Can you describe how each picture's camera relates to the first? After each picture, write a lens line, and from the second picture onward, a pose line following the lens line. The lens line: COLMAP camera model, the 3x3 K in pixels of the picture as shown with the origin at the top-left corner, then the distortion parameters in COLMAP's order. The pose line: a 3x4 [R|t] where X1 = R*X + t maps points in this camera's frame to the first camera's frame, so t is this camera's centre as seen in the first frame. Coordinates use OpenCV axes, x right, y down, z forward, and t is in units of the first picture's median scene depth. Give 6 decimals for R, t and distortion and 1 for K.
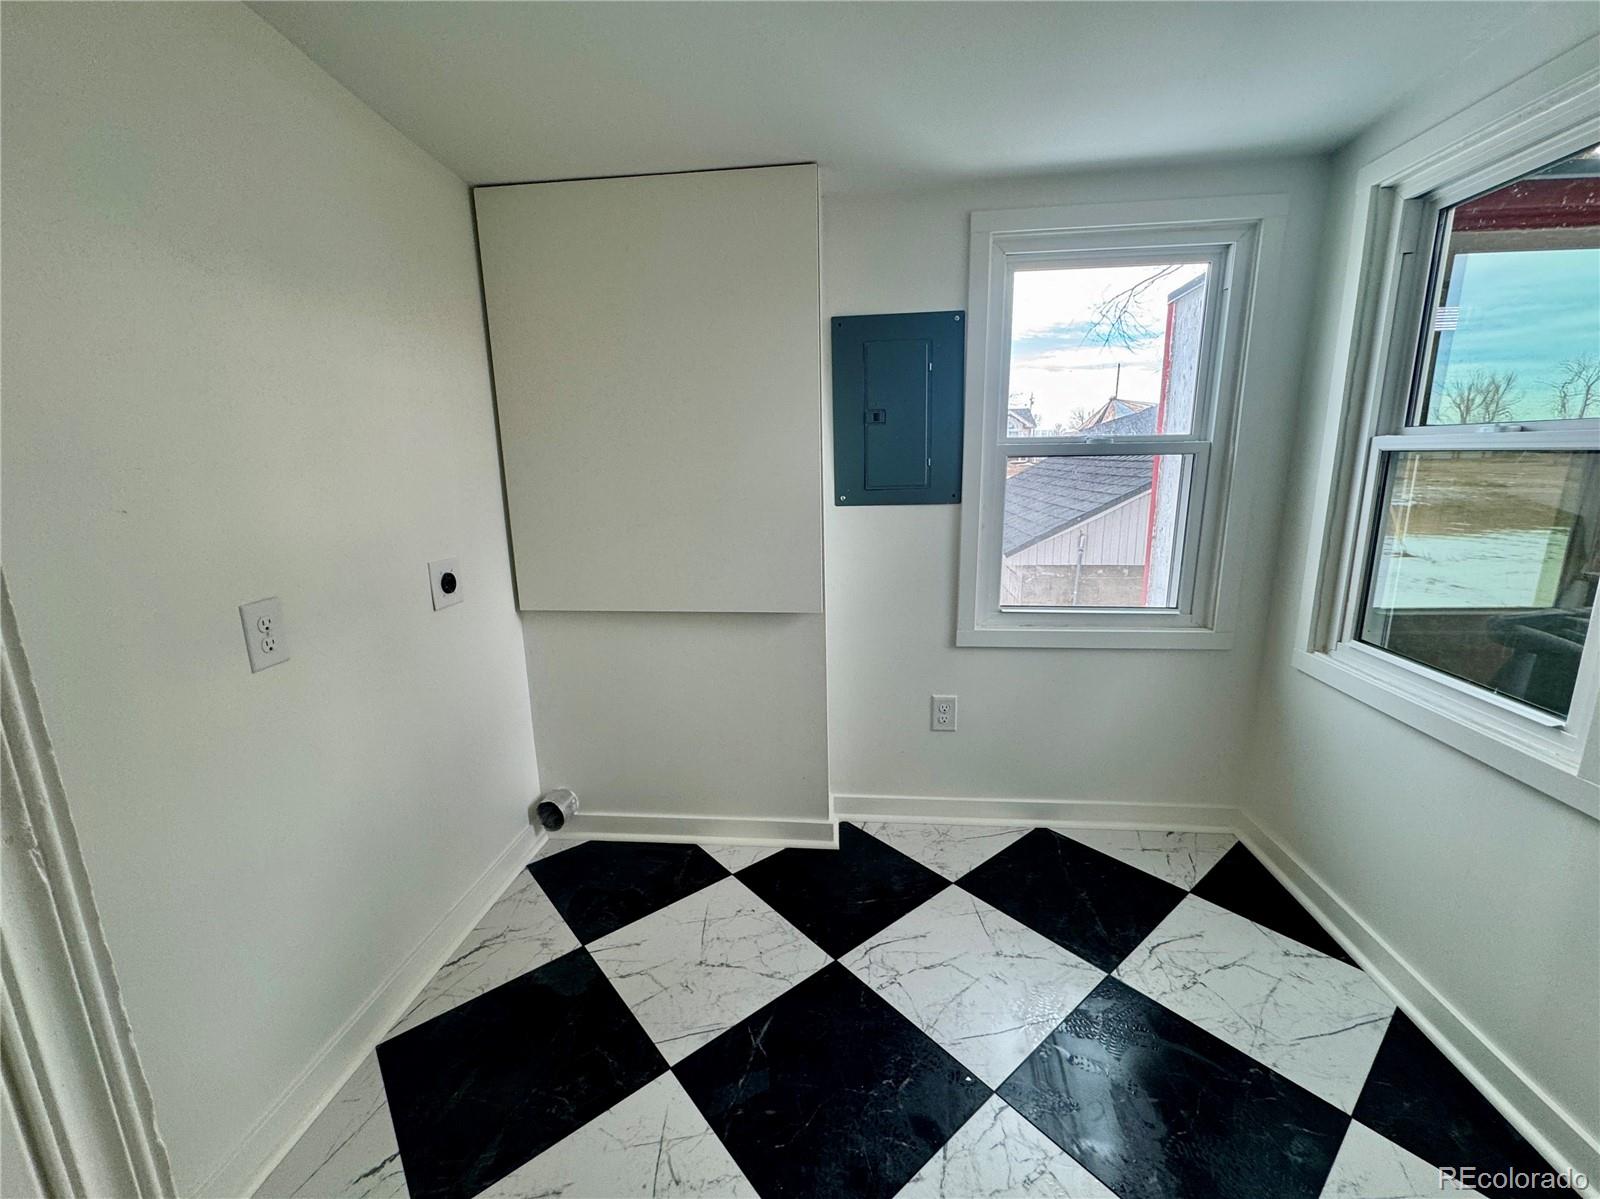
lens RADIAL K [[652.8, 0, 804.0], [0, 652.8, 596.6], [0, 0, 1]] dist [-0.001112, 0.000123]
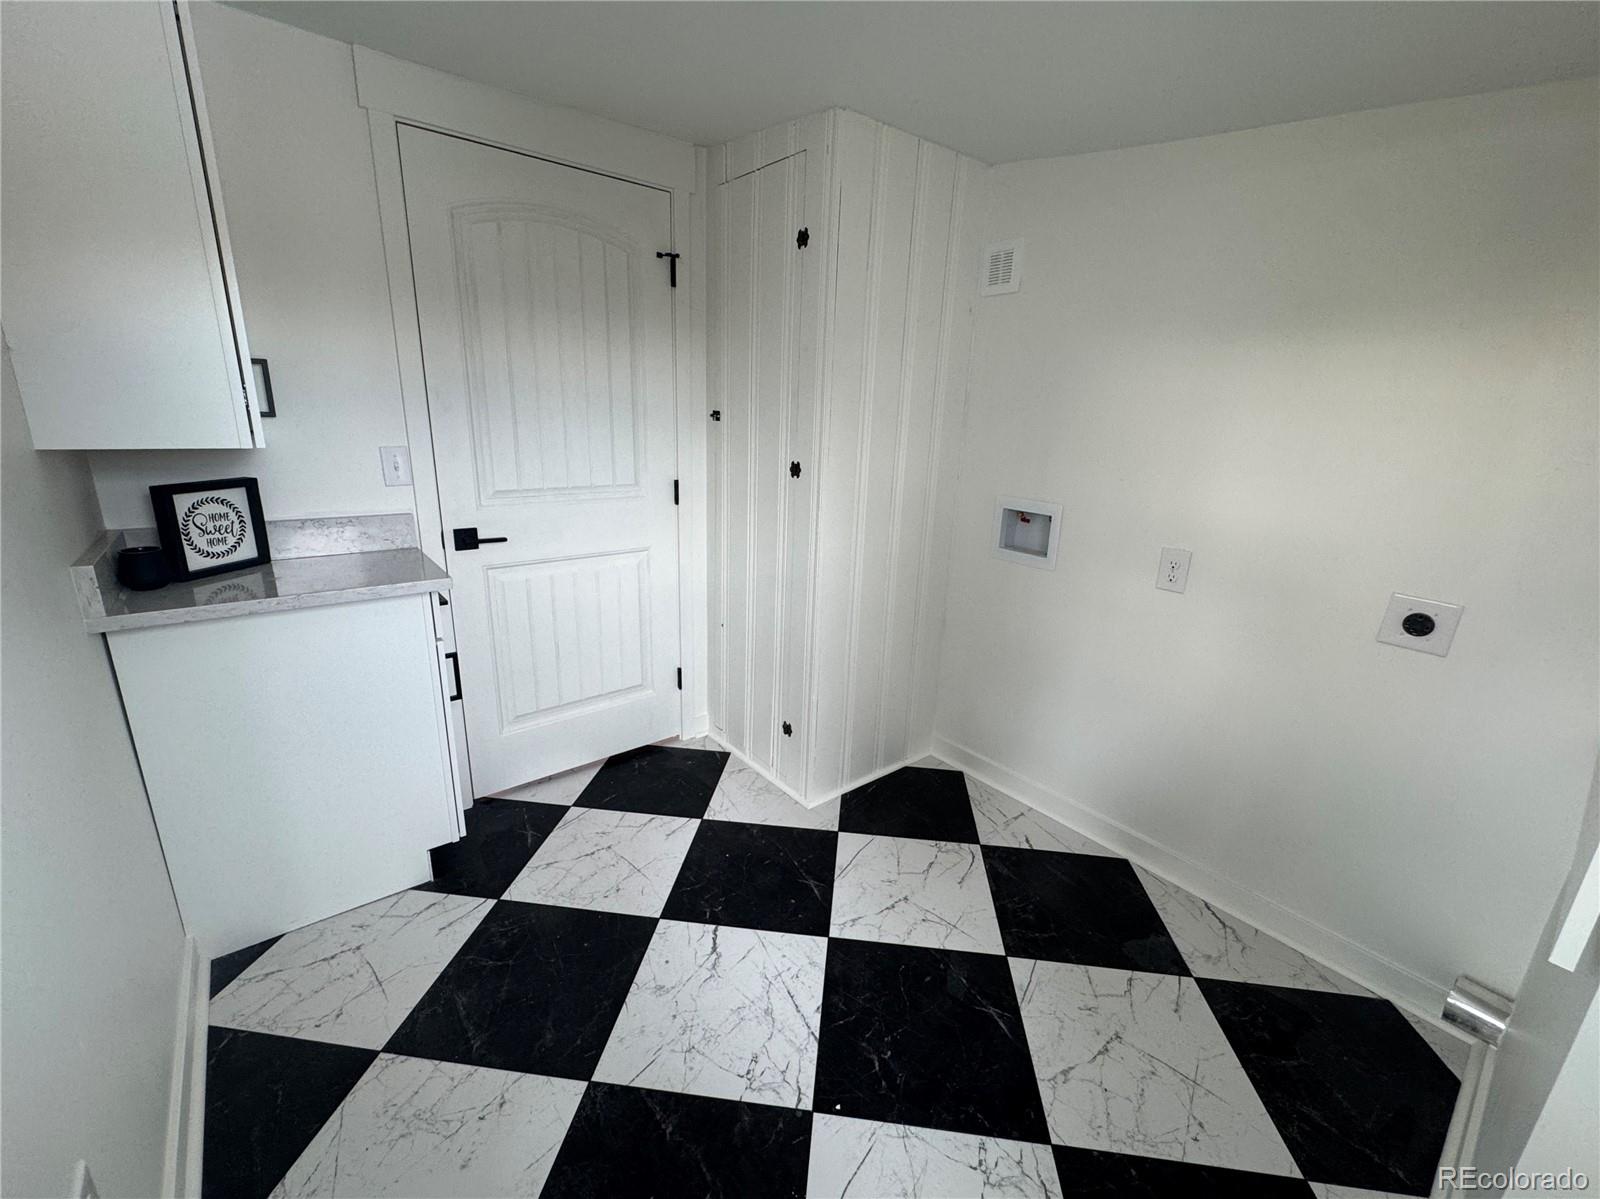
lens RADIAL K [[652.8, 0, 804.0], [0, 652.8, 596.6], [0, 0, 1]] dist [-0.001112, 0.000123]
pose [[-0.706473, 0.190055, -0.681744, 0.779307], [-0.174838, 0.886547, 0.428330, -0.352920], [0.685804, 0.421799, -0.593093, 1.164024]]
